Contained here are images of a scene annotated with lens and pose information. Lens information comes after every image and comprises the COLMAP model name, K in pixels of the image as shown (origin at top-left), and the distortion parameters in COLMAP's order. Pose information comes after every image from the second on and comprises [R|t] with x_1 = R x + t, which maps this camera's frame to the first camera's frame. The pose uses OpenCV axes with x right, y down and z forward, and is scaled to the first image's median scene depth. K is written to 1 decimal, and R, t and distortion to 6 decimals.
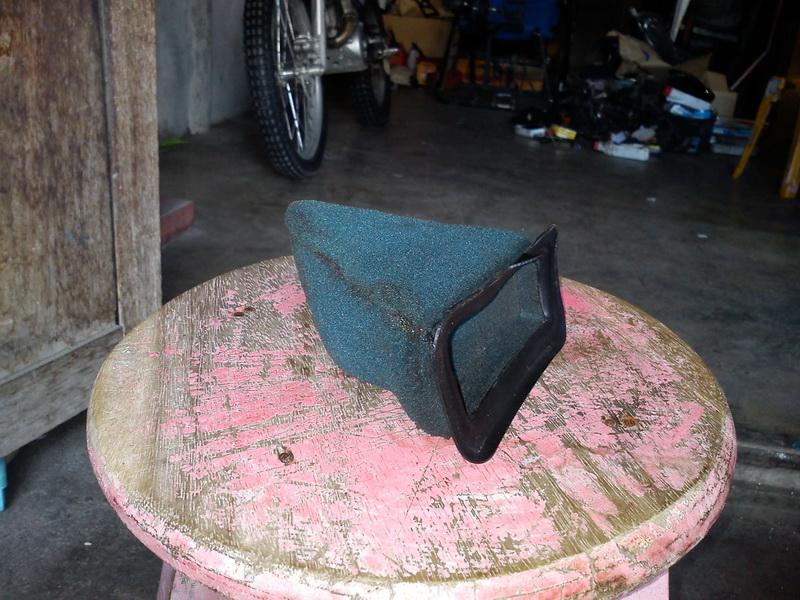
lens RADIAL K [[792.1, 0, 400.0], [0, 792.1, 300.0], [0, 0, 1]] dist [-0.165342, 0.297599]
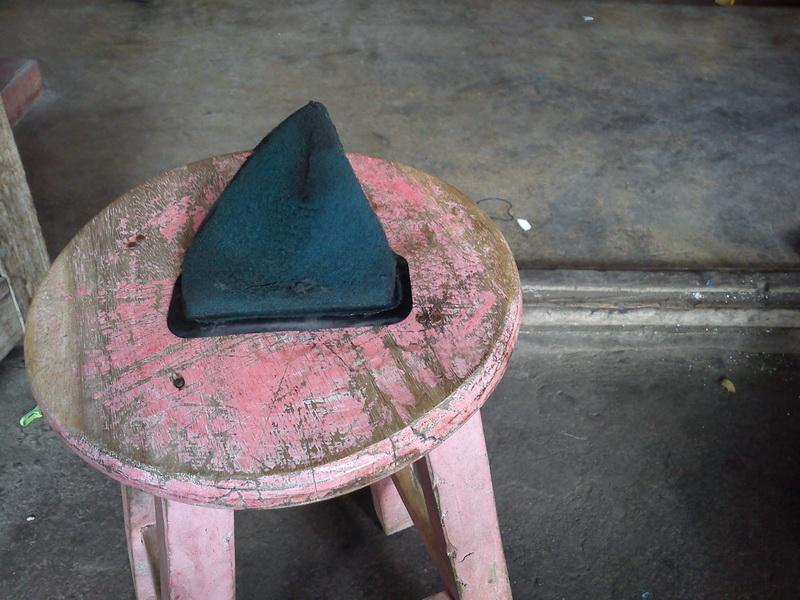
lens RADIAL K [[792.1, 0, 400.0], [0, 792.1, 300.0], [0, 0, 1]] dist [-0.165342, 0.297599]
pose [[0.980217, -0.156233, 0.121511, -0.012176], [0.114566, 0.948498, 0.295340, -0.072868], [-0.161395, -0.275576, 0.947634, 0.038593]]
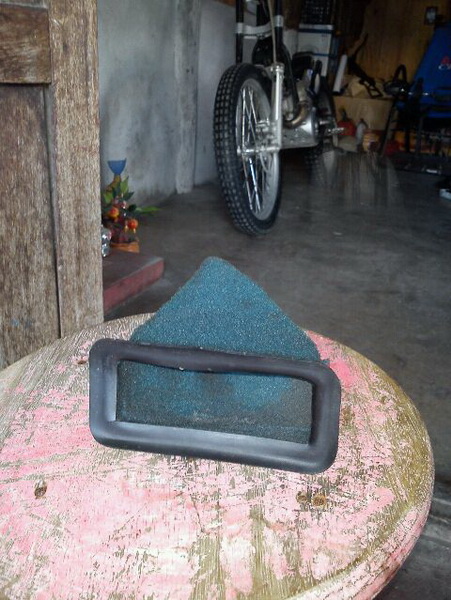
lens RADIAL K [[597.5, 0, 225.5], [0, 597.5, 300.0], [0, 0, 1]] dist [-0.160917, 0.309974]
pose [[0.978717, 0.052085, -0.198495, 0.021133], [-0.054519, 0.998489, -0.006816, -0.053331], [0.197840, 0.017493, 0.980078, 0.086684]]
